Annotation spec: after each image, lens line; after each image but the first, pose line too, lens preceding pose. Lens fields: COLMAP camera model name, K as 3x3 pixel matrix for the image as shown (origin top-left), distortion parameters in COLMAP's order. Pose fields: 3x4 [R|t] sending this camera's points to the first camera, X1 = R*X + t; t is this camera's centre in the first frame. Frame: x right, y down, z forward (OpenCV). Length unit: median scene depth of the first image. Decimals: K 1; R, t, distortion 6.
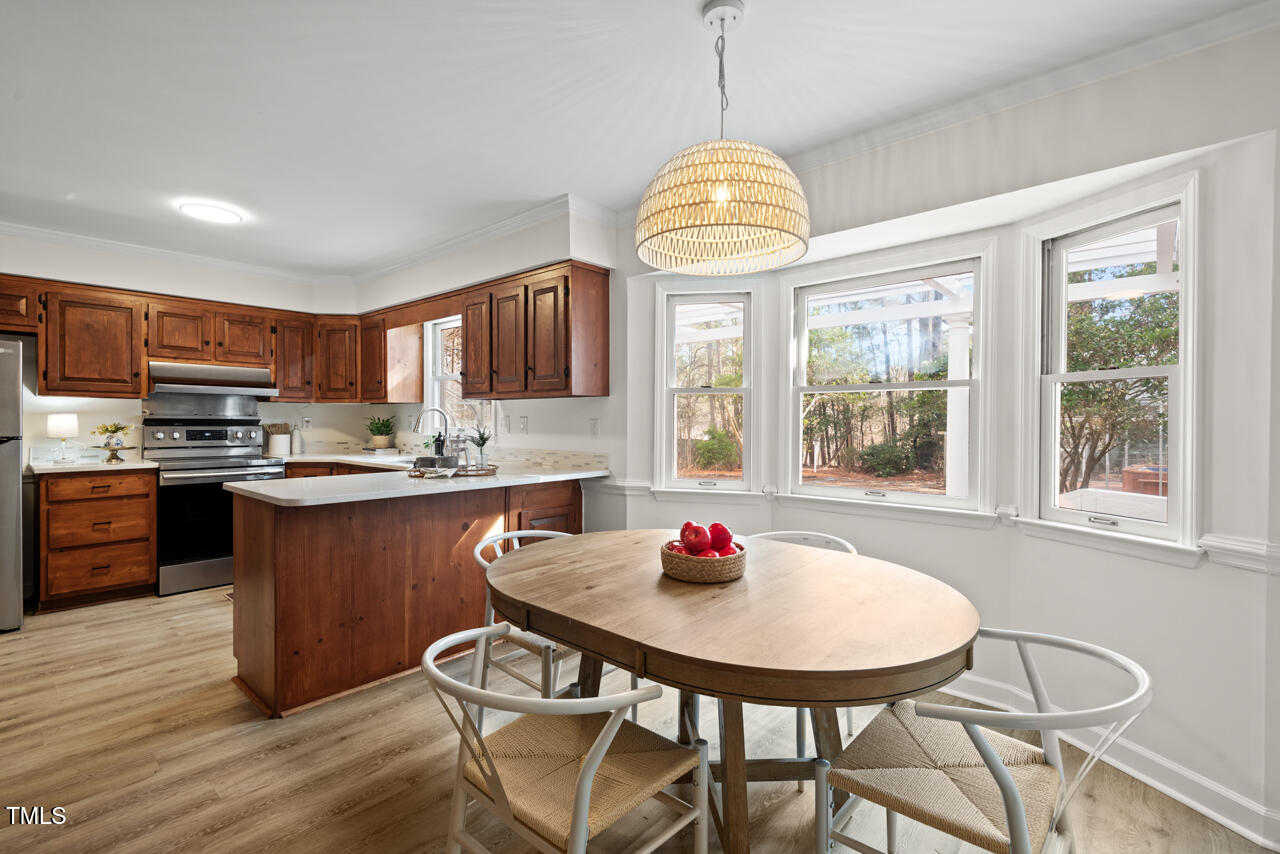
lens RADIAL K [[574.4, 0, 637.0], [0, 574.4, 424.7], [0, 0, 1]] dist [0.030164, -0.017593]
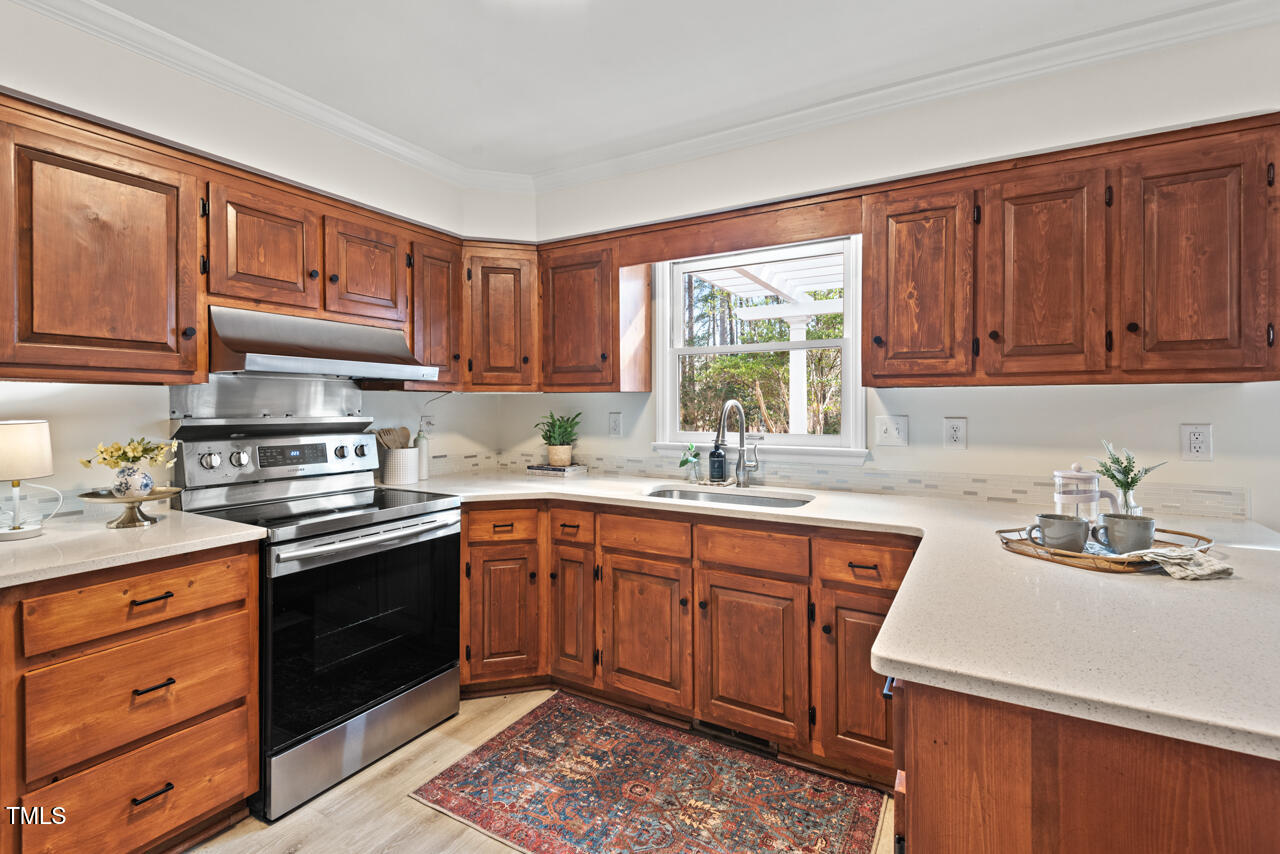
lens RADIAL K [[580.6, 0, 640.7], [0, 580.6, 407.9], [0, 0, 1]] dist [-0.002700, -0.000832]
pose [[0.978779, -0.003877, 0.204881, -0.596638], [0.004165, 0.999991, -0.000976, -0.024603], [-0.204875, 0.001808, 0.978786, 0.472638]]
